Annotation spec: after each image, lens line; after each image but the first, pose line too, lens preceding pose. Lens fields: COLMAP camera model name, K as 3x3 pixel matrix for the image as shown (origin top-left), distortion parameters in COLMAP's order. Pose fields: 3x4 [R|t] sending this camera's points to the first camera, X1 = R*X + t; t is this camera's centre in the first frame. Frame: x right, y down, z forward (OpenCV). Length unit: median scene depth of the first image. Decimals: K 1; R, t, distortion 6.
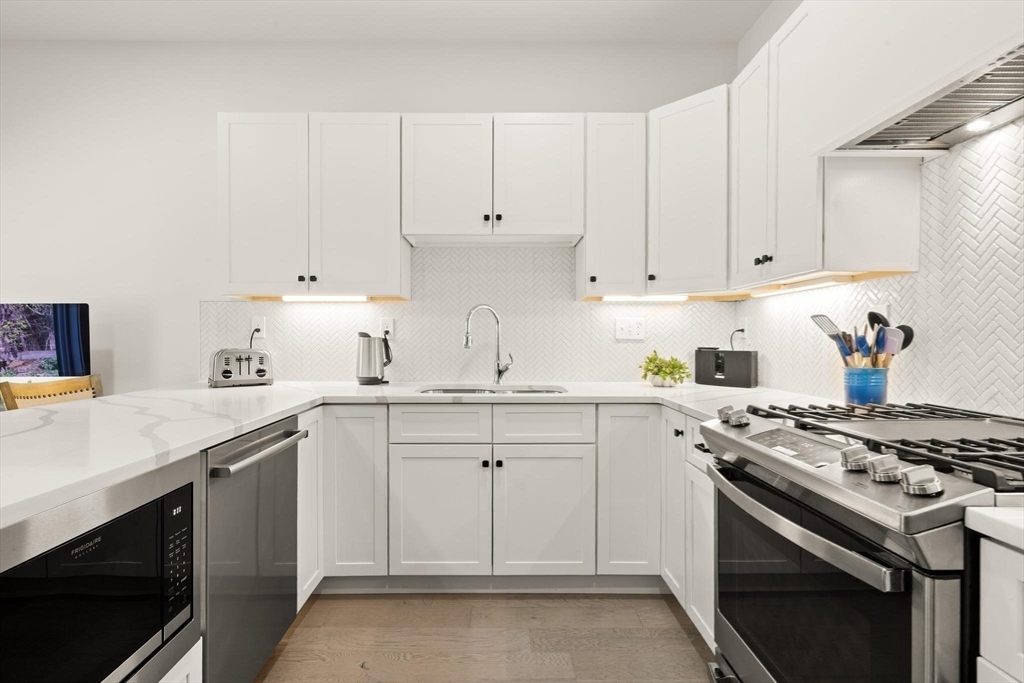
lens RADIAL K [[485.4, 0, 512.0], [0, 485.4, 341.5], [0, 0, 1]] dist [0.000086, -0.000442]
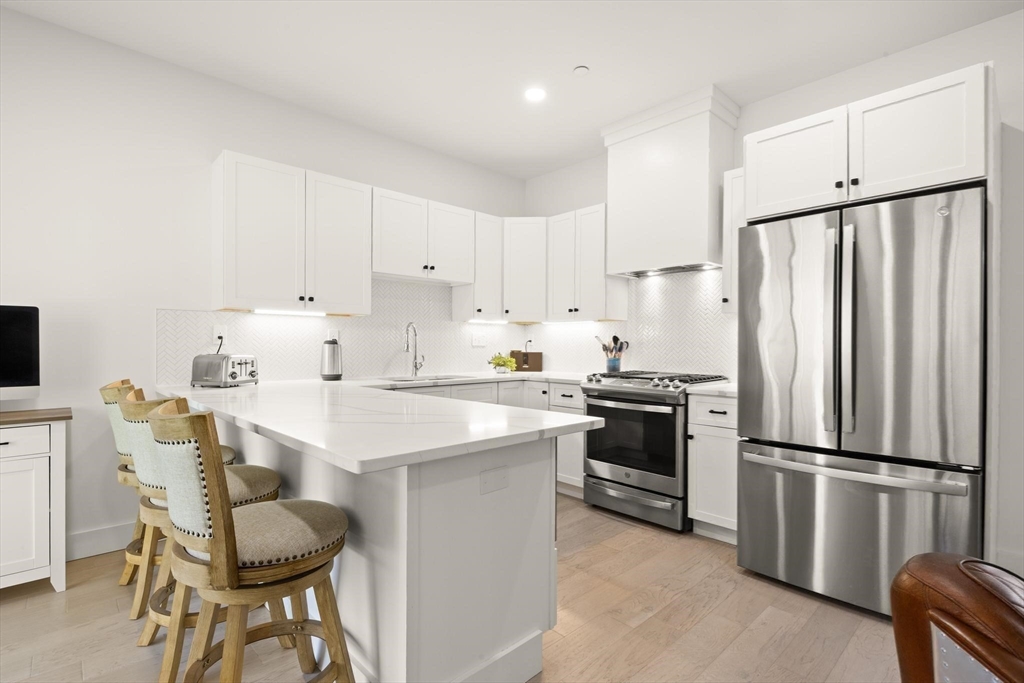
lens RADIAL K [[472.0, 0, 511.5], [0, 472.0, 343.6], [0, 0, 1]] dist [-0.003185, -0.000820]
pose [[0.740064, 0.004189, 0.672523, -0.851452], [-0.001459, 0.999988, -0.004623, -0.005644], [-0.672534, 0.002440, 0.740062, -0.291199]]
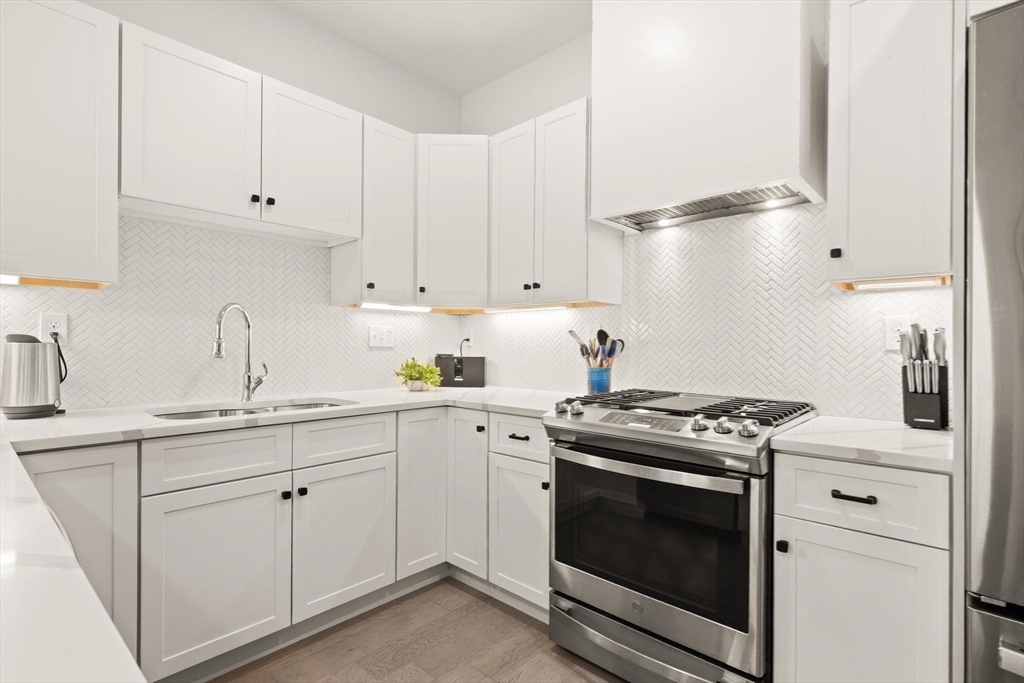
lens RADIAL K [[476.5, 0, 510.1], [0, 476.5, 345.2], [0, 0, 1]] dist [-0.001687, -0.000584]
pose [[0.690256, 0.005183, 0.723546, -0.333825], [-0.001974, 0.999984, -0.005281, -0.003668], [-0.723562, 0.002217, 0.690256, 0.129770]]
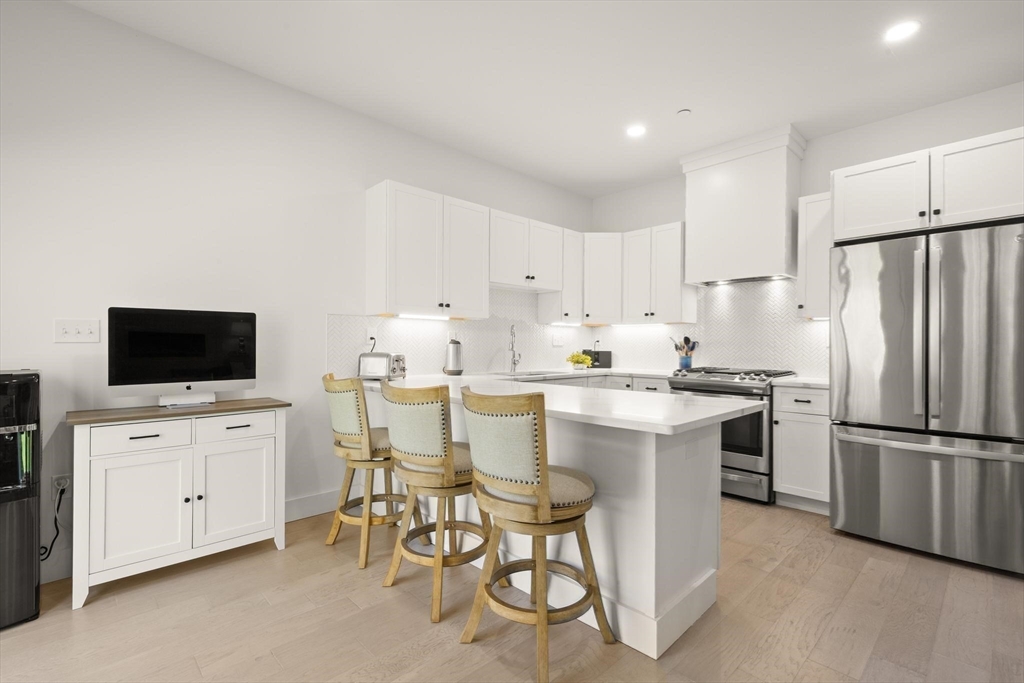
lens RADIAL K [[452.3, 0, 512.0], [0, 452.3, 341.5], [0, 0, 1]] dist [0.003593, -0.000003]
pose [[0.733291, 0.007303, 0.679876, -1.209796], [-0.001187, 0.999955, -0.009460, -0.003701], [-0.679914, 0.006130, 0.733267, -0.171822]]
